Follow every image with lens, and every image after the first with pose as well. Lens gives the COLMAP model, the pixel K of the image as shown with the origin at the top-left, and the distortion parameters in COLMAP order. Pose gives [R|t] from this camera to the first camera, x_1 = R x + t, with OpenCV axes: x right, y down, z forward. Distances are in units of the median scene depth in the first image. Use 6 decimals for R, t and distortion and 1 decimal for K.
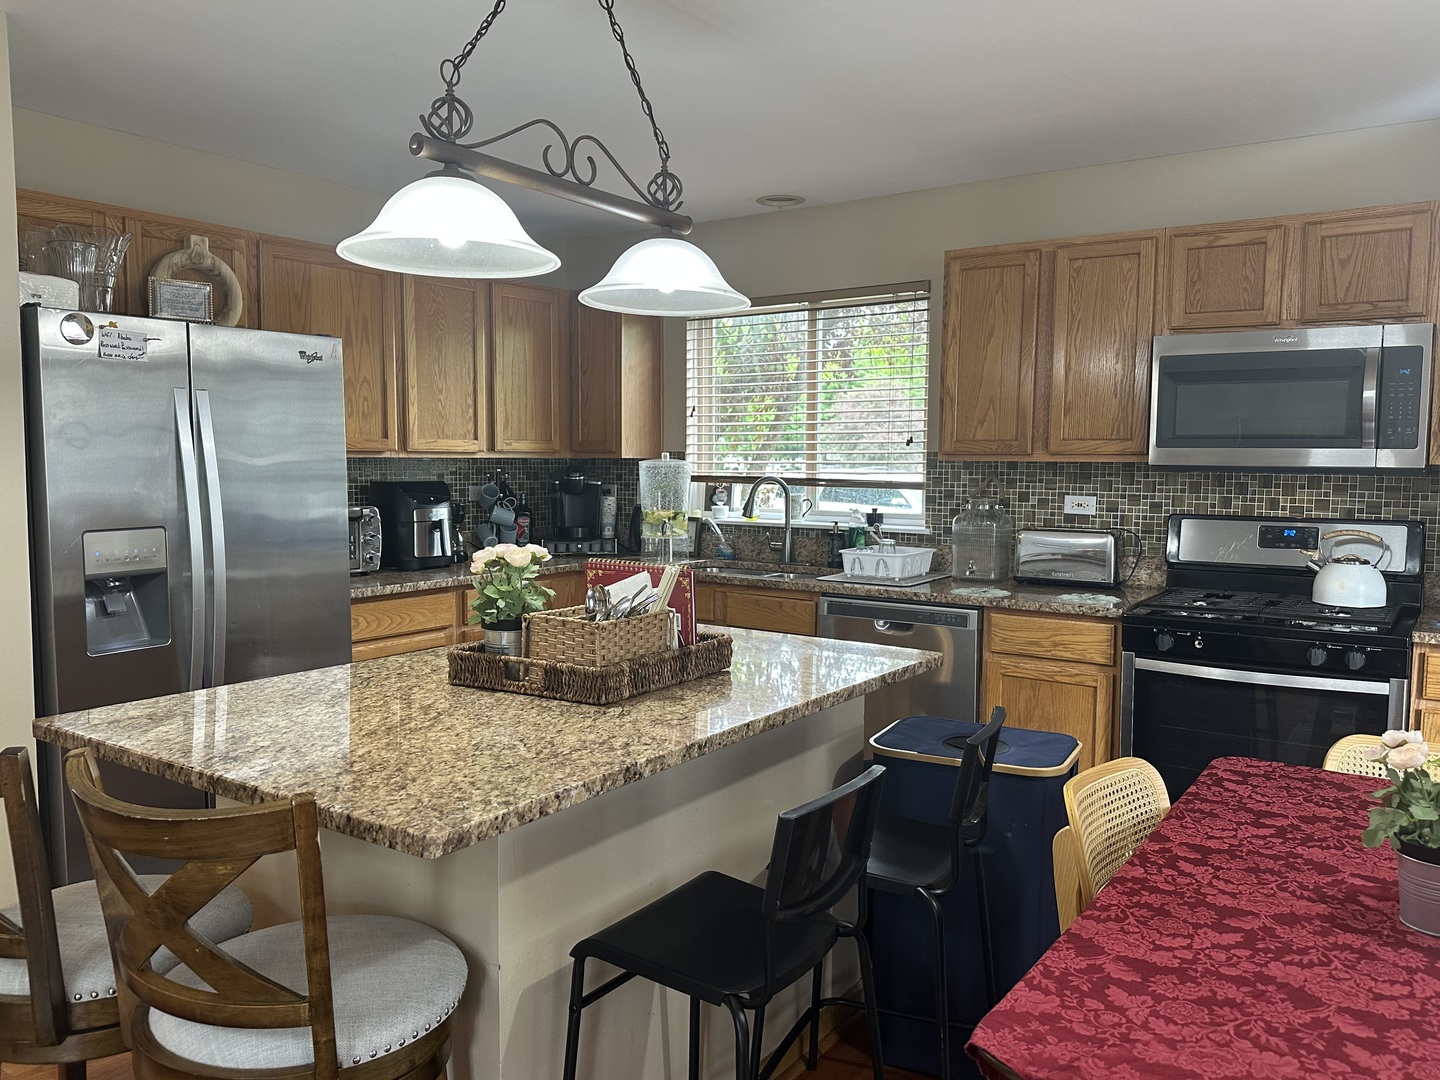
lens RADIAL K [[1107.3, 0, 722.9], [0, 1107.3, 544.5], [0, 0, 1]] dist [0.036110, -0.036652]
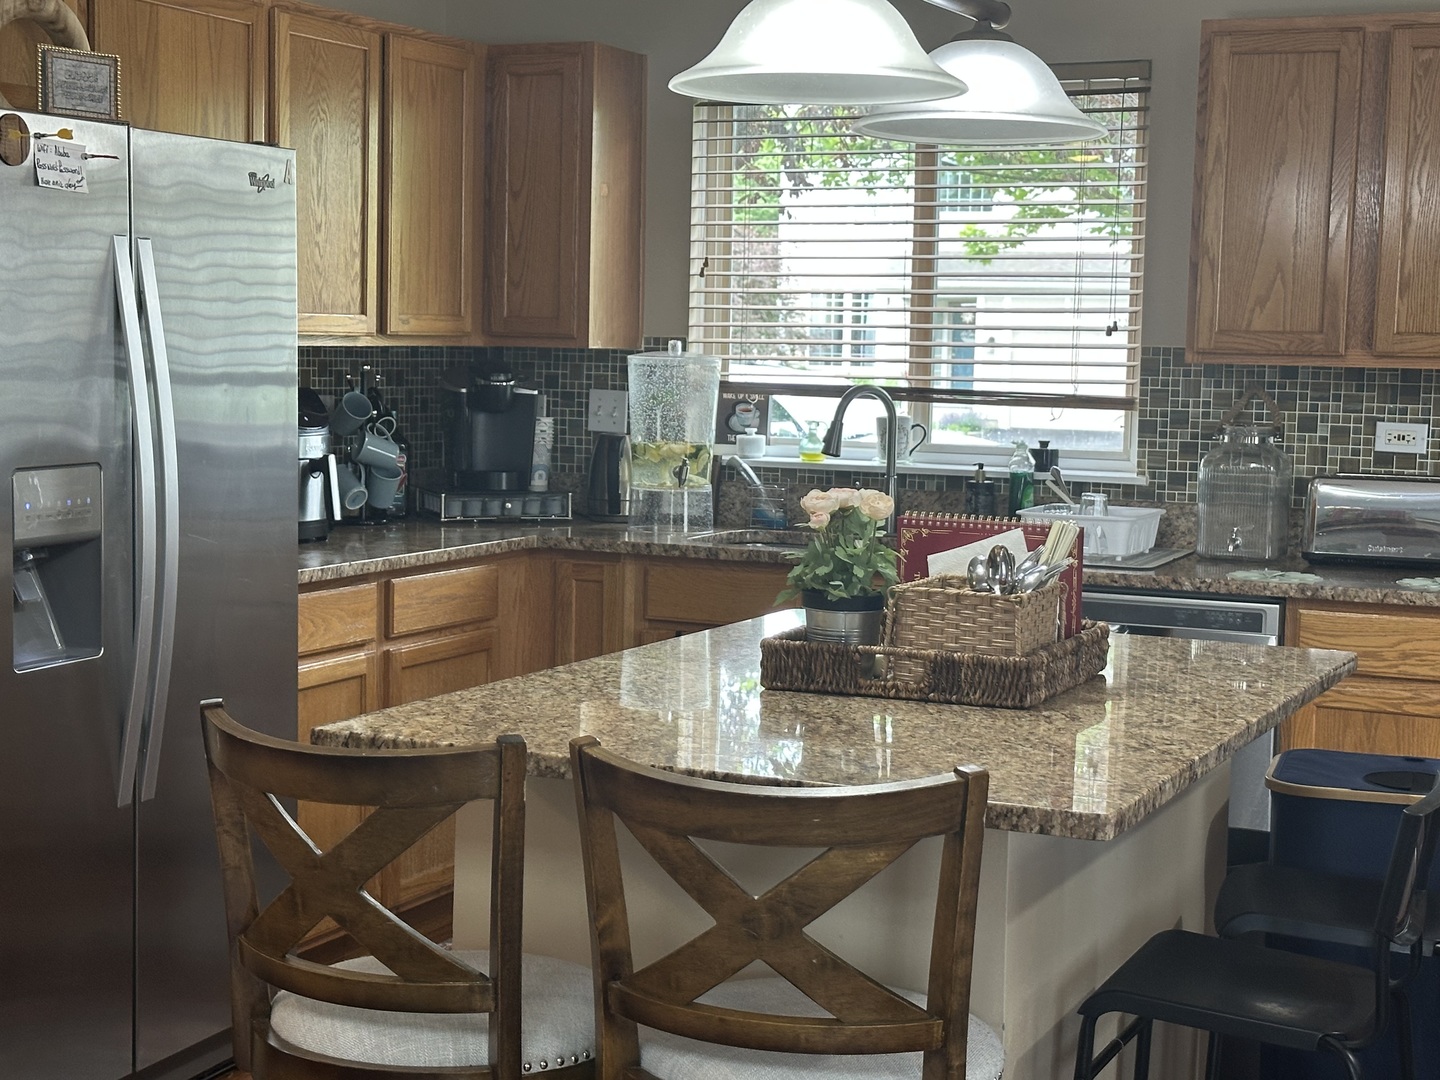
lens RADIAL K [[2408.0, 0, 719.2], [0, 2408.0, 539.9], [0, 0, 1]] dist [0.056026, 0.000000]
pose [[0.984458, -0.000525, 0.175620, -0.287461], [-0.000957, 0.999965, 0.008353, 0.010429], [-0.175618, -0.008391, 0.984423, -0.258392]]
